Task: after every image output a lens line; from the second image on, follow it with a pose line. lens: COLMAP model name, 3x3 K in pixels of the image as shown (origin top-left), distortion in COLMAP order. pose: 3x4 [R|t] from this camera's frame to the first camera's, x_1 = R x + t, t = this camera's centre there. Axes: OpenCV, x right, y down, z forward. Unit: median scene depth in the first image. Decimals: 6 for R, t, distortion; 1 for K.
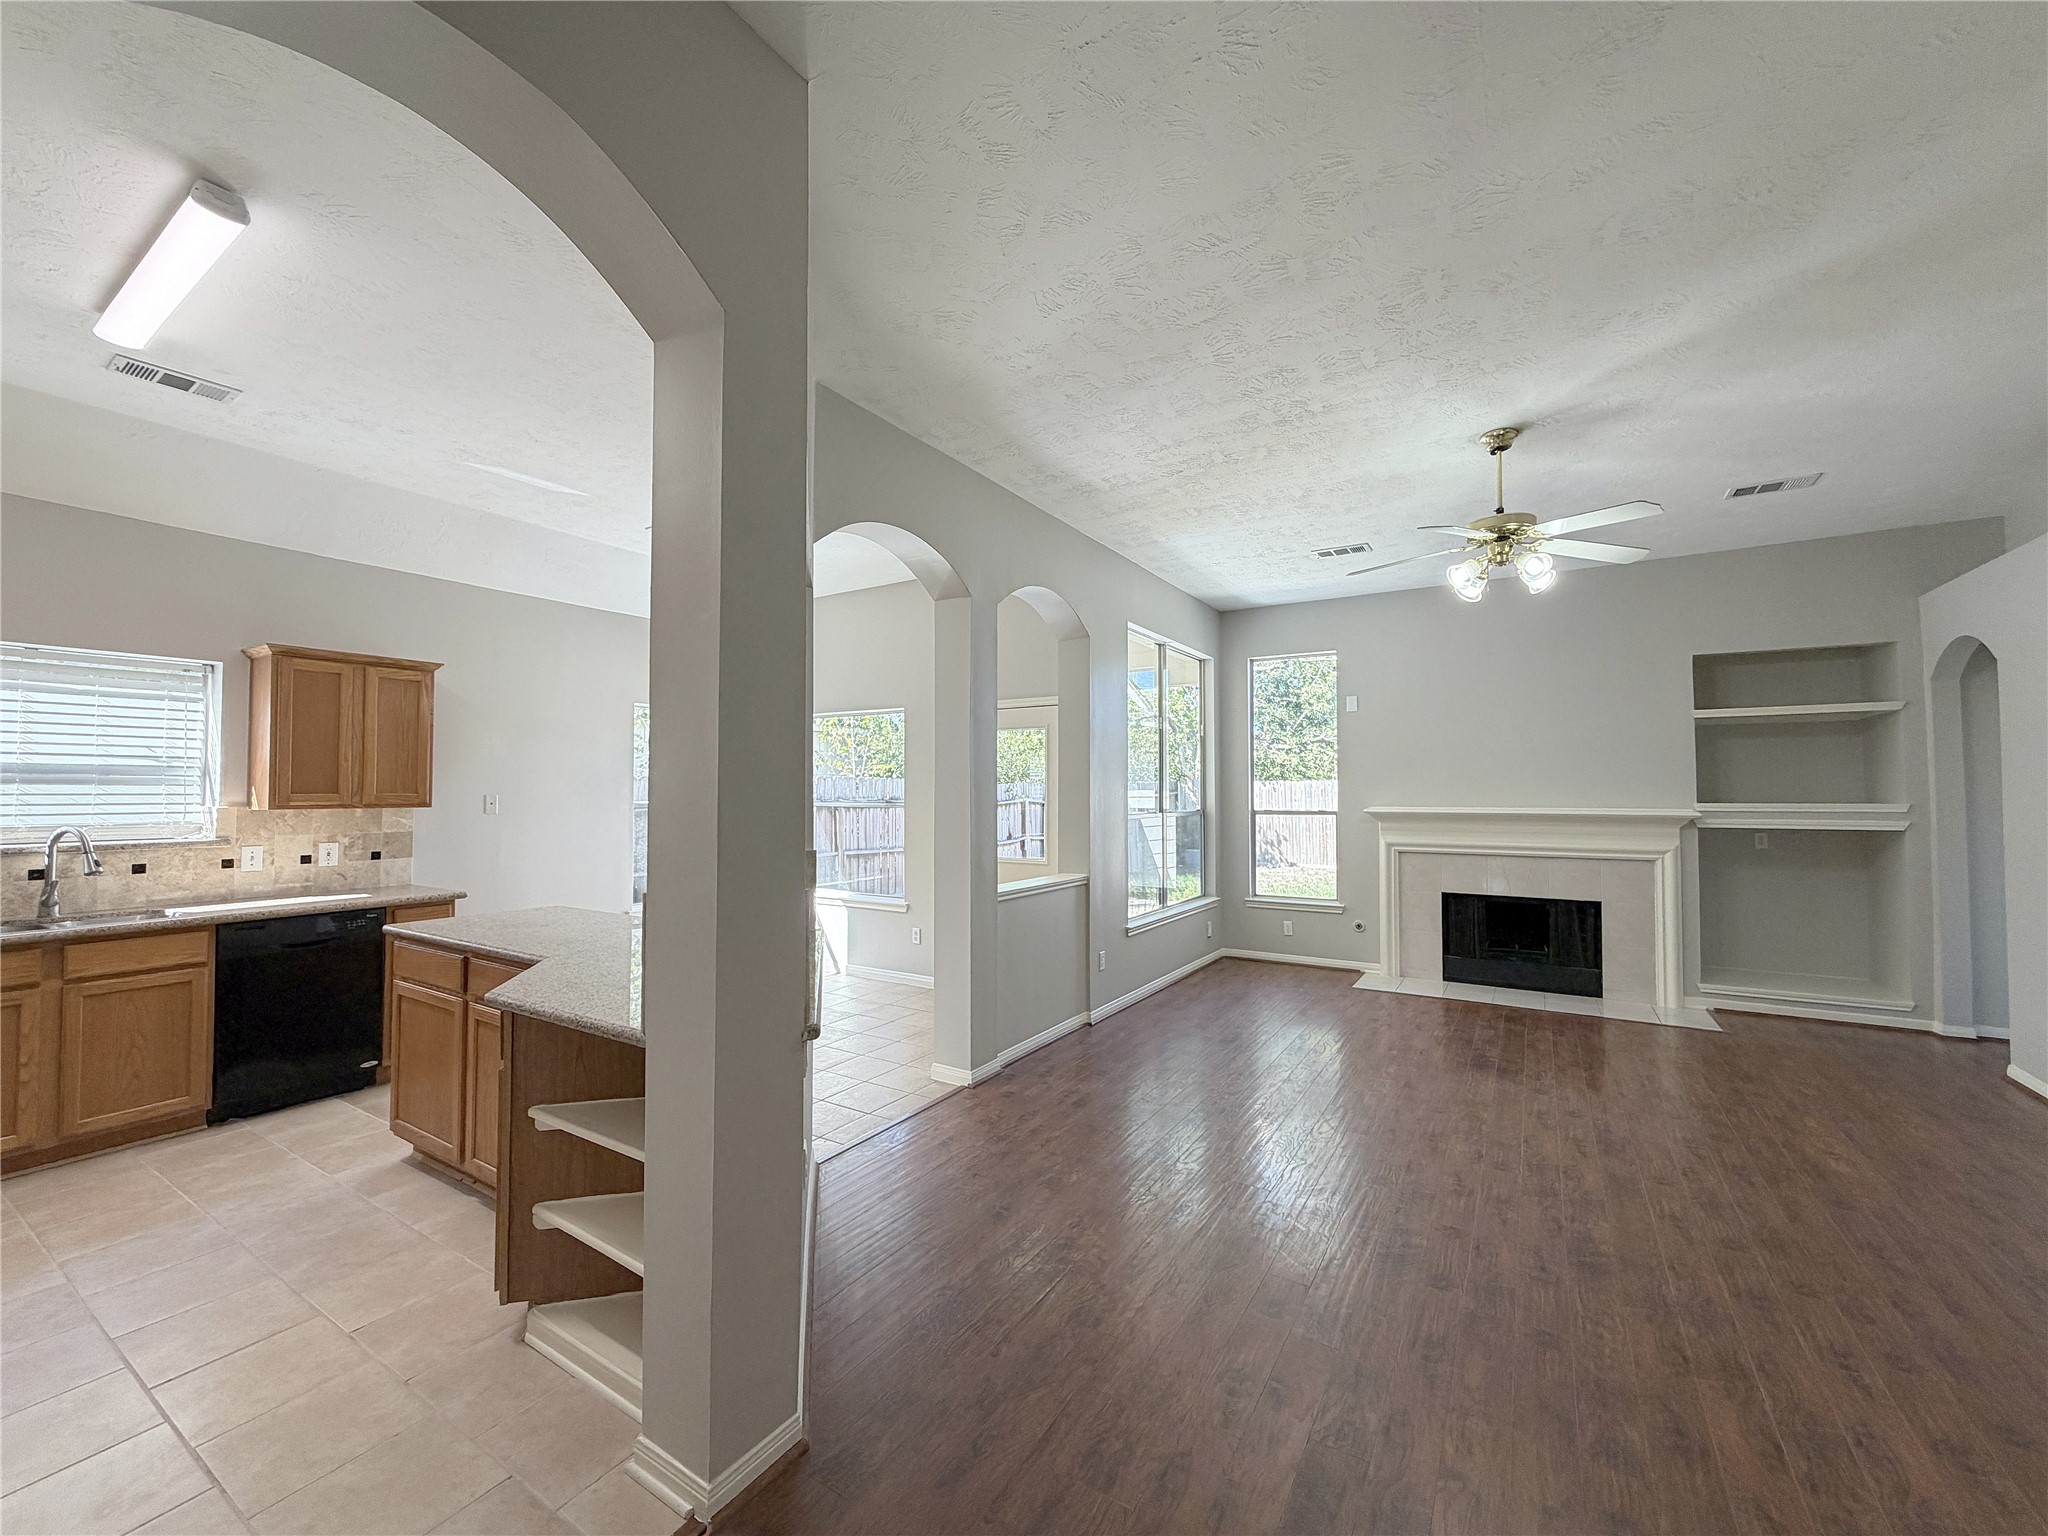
lens RADIAL K [[817.0, 0, 1016.3], [0, 817.0, 770.3], [0, 0, 1]] dist [0.000162, 0.000295]
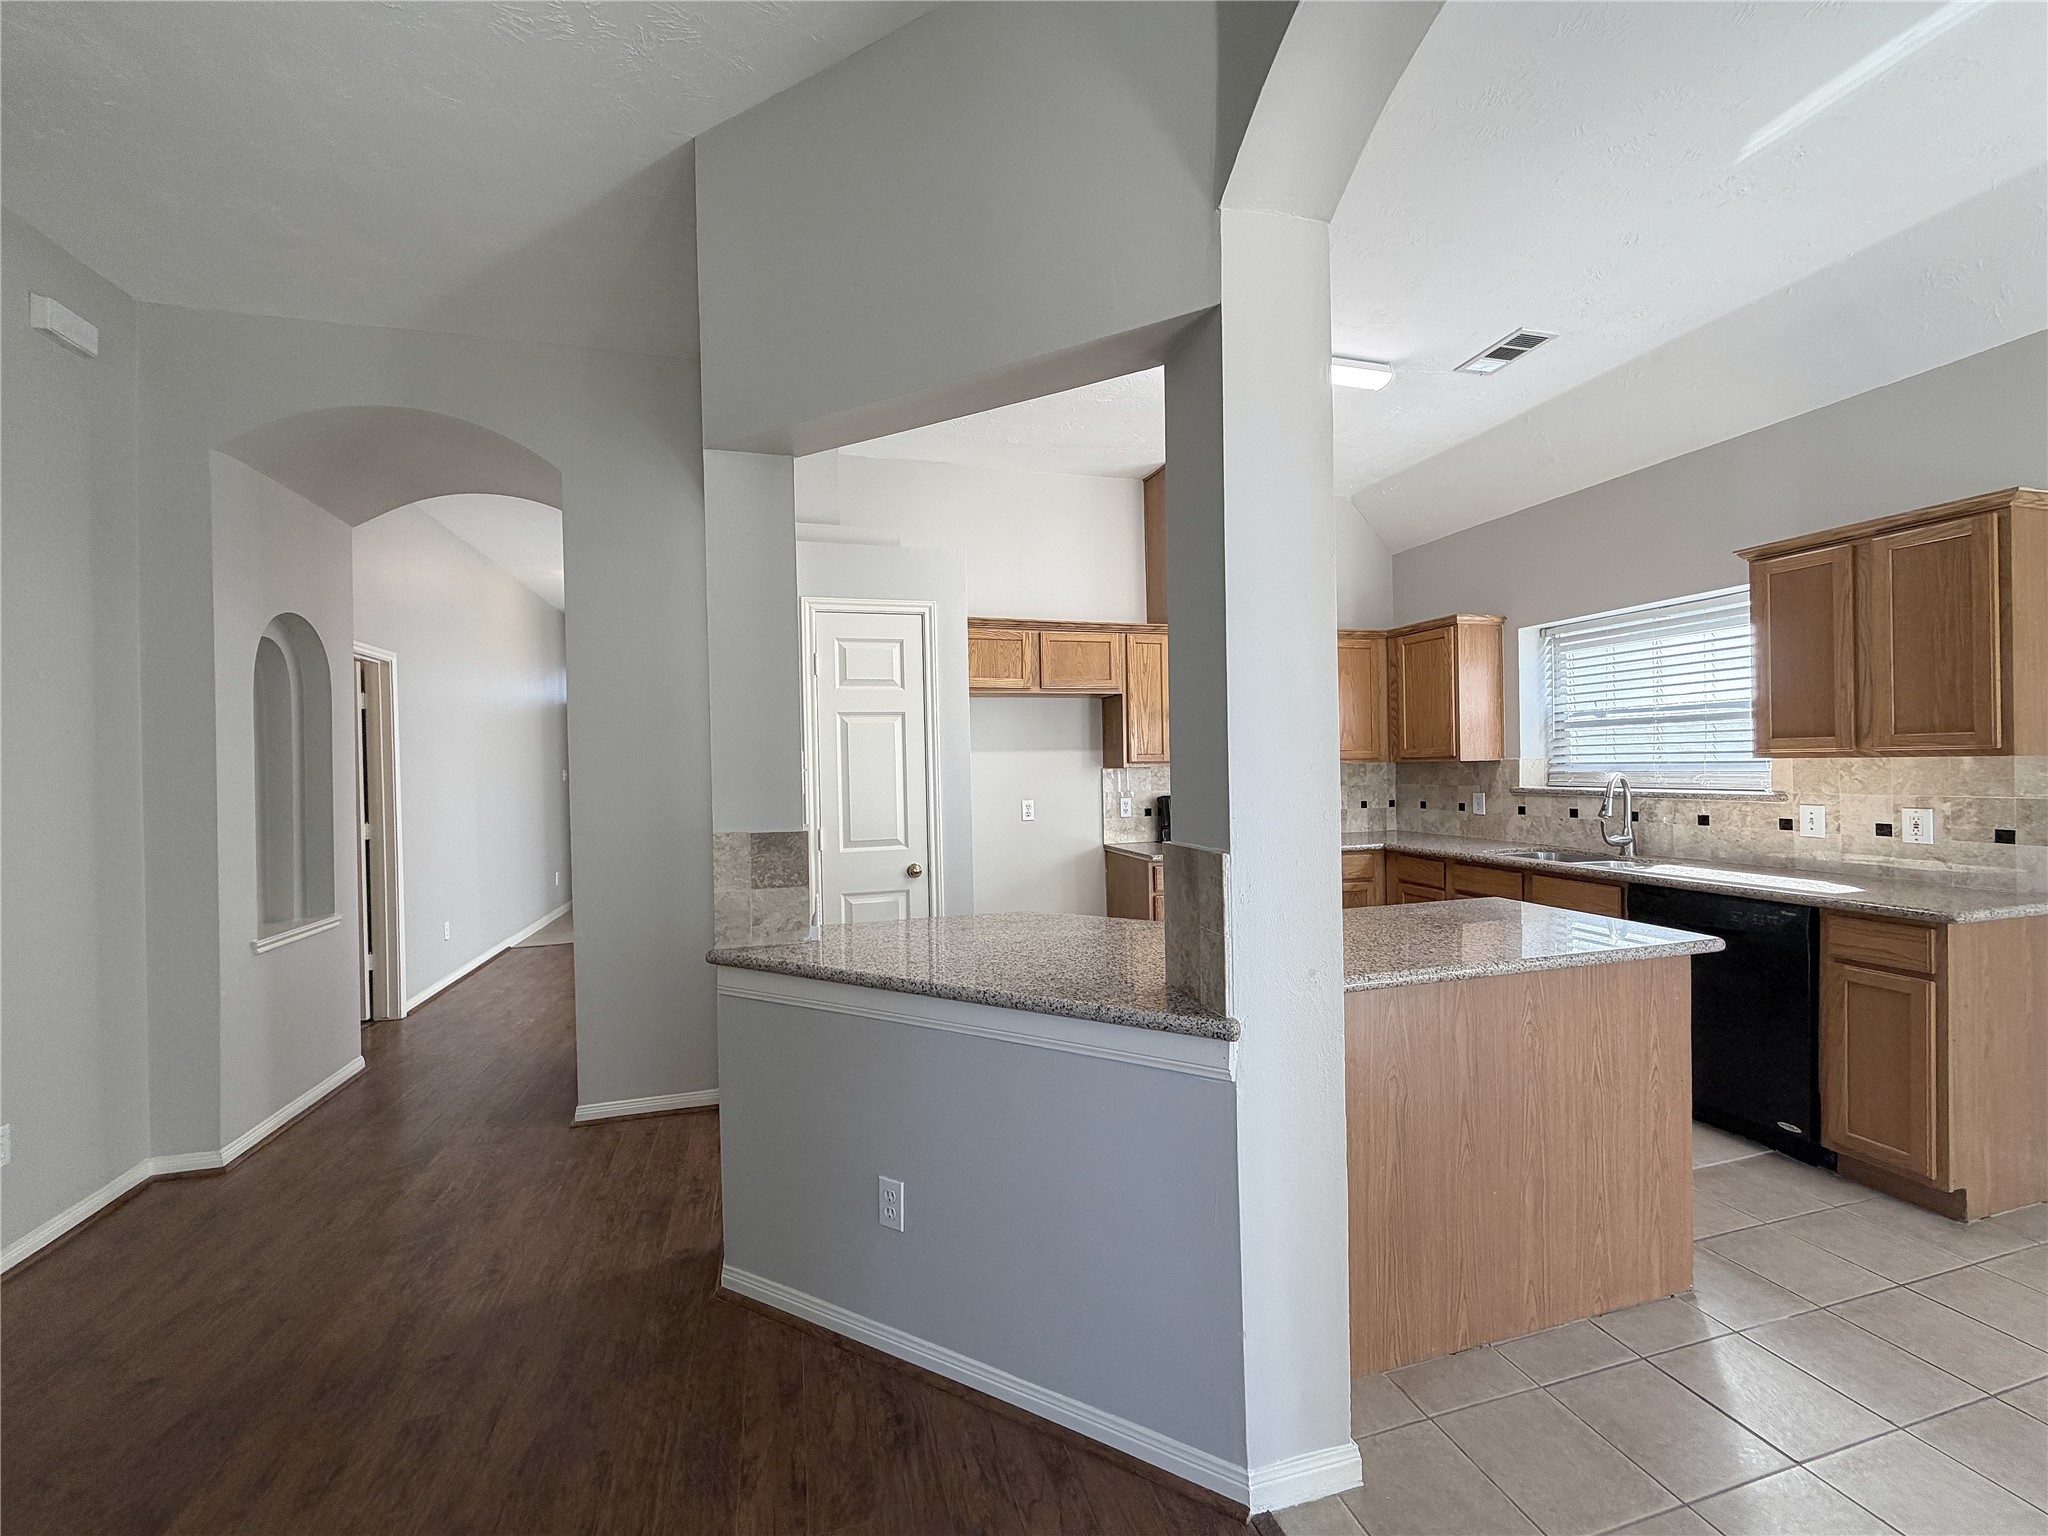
lens RADIAL K [[817.0, 0, 1016.3], [0, 817.0, 770.3], [0, 0, 1]] dist [0.000162, 0.000295]
pose [[-0.662874, 0.018811, -0.748495, 0.136799], [0.039551, 0.999168, -0.009916, 0.033942], [0.747686, -0.036177, -0.663067, 0.862287]]
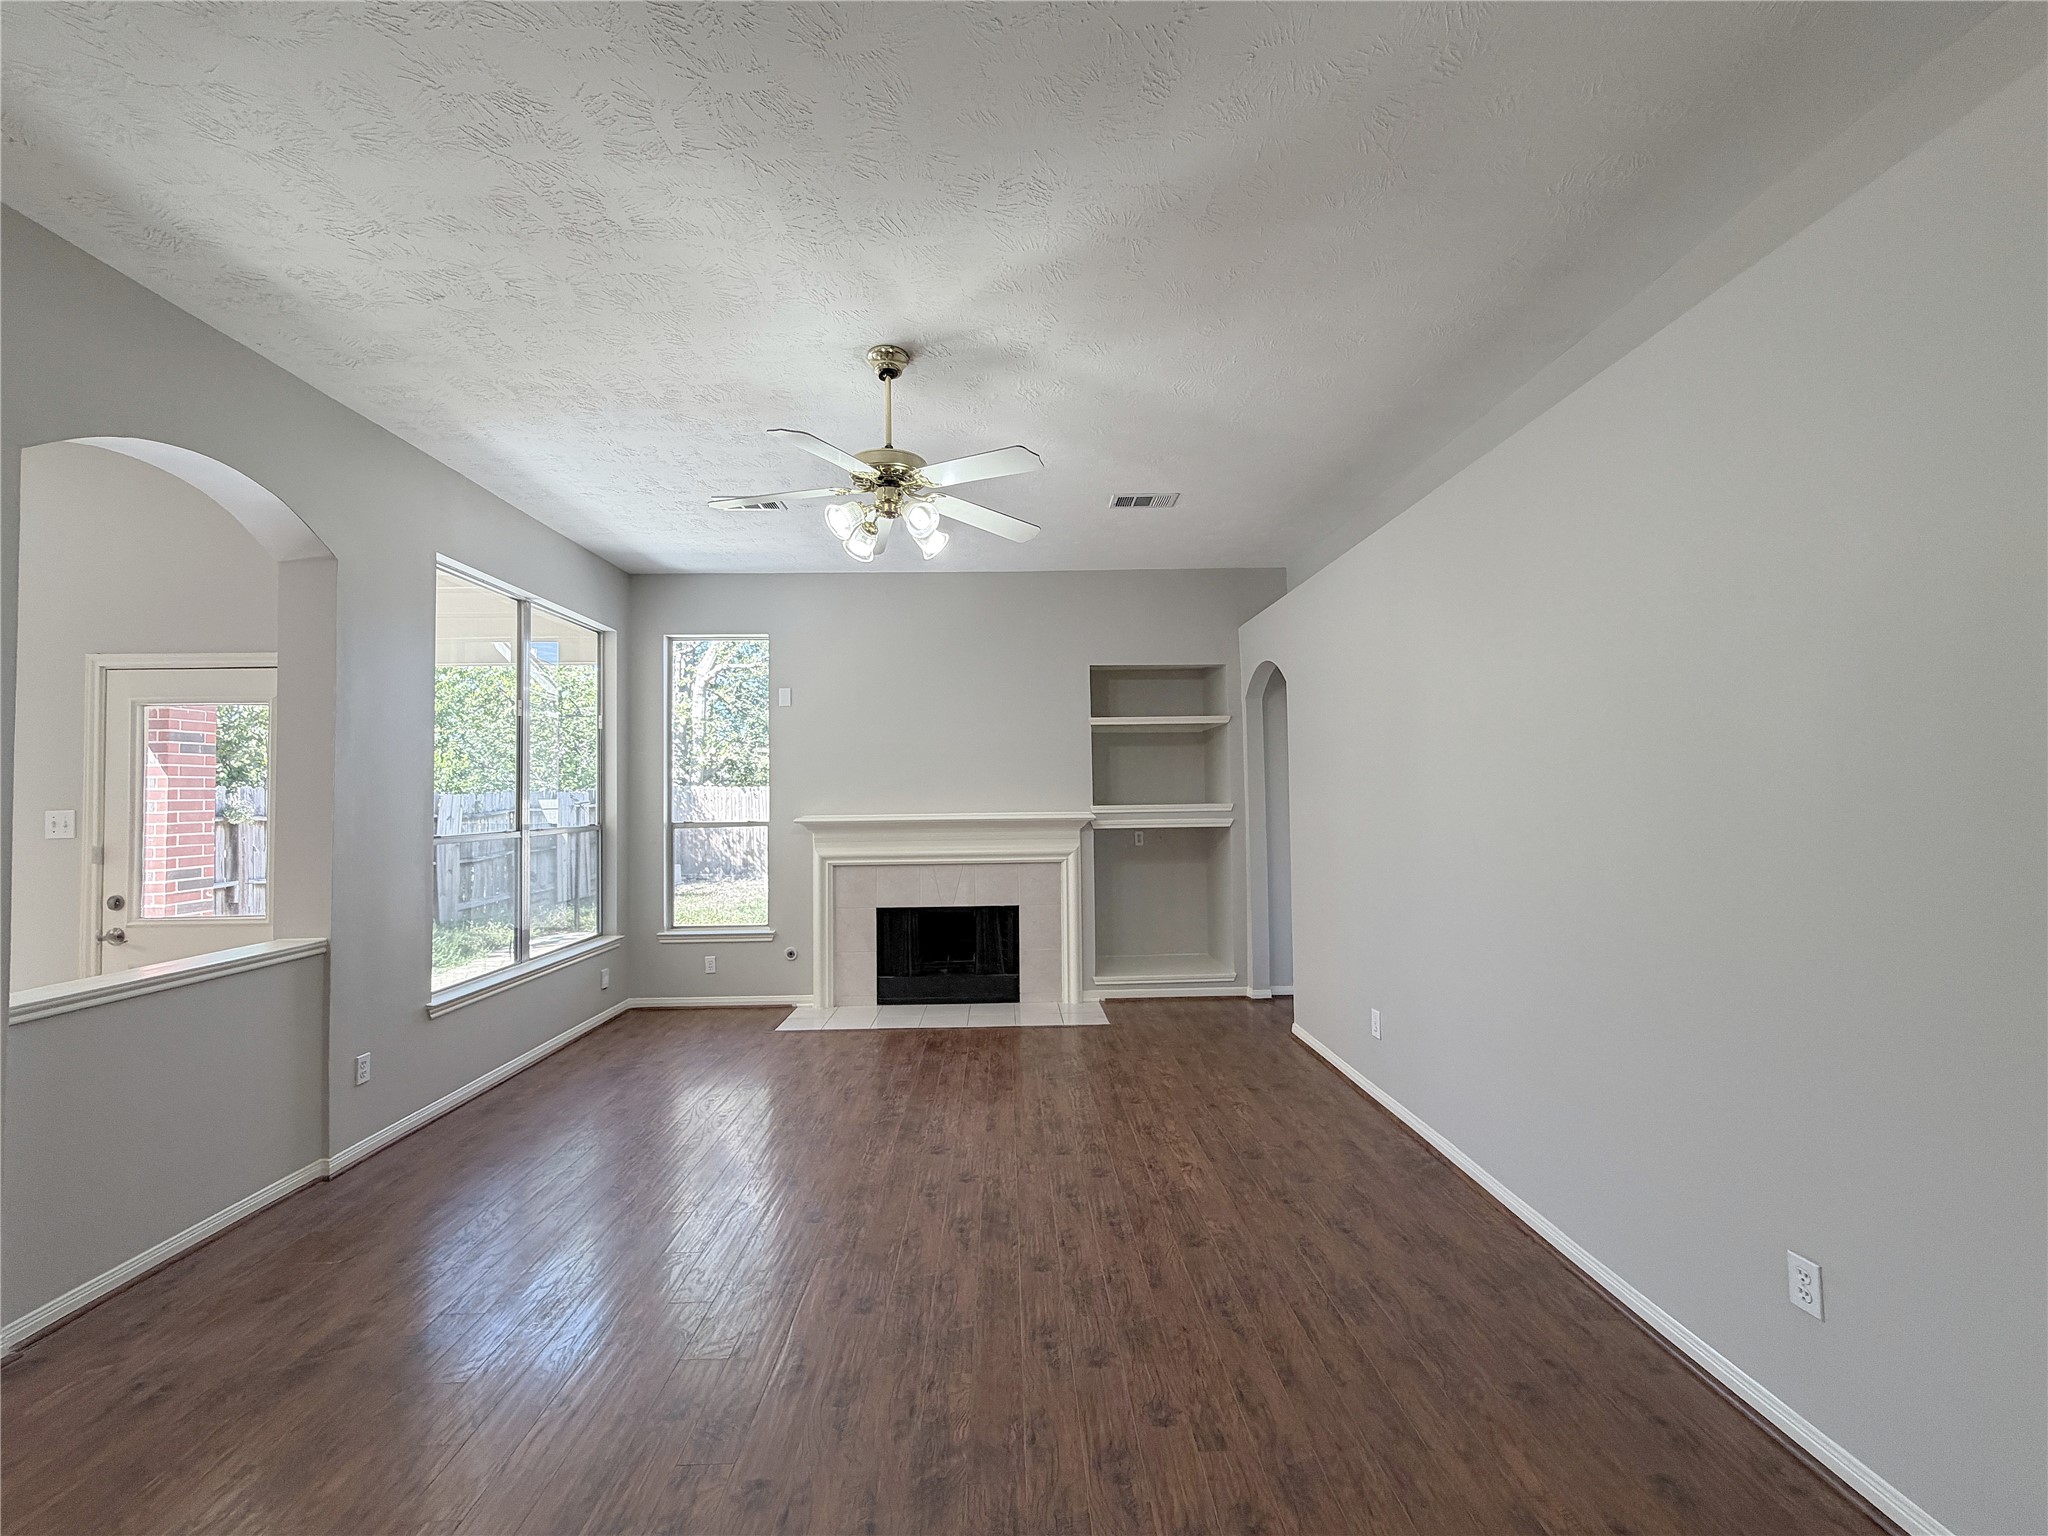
lens RADIAL K [[817.0, 0, 1016.3], [0, 817.0, 770.3], [0, 0, 1]] dist [0.000162, 0.000295]
pose [[0.835578, 0.006021, 0.549338, 0.209182], [-0.001852, 0.999965, -0.008142, 0.004123], [-0.549368, 0.005786, 0.835560, 0.211993]]
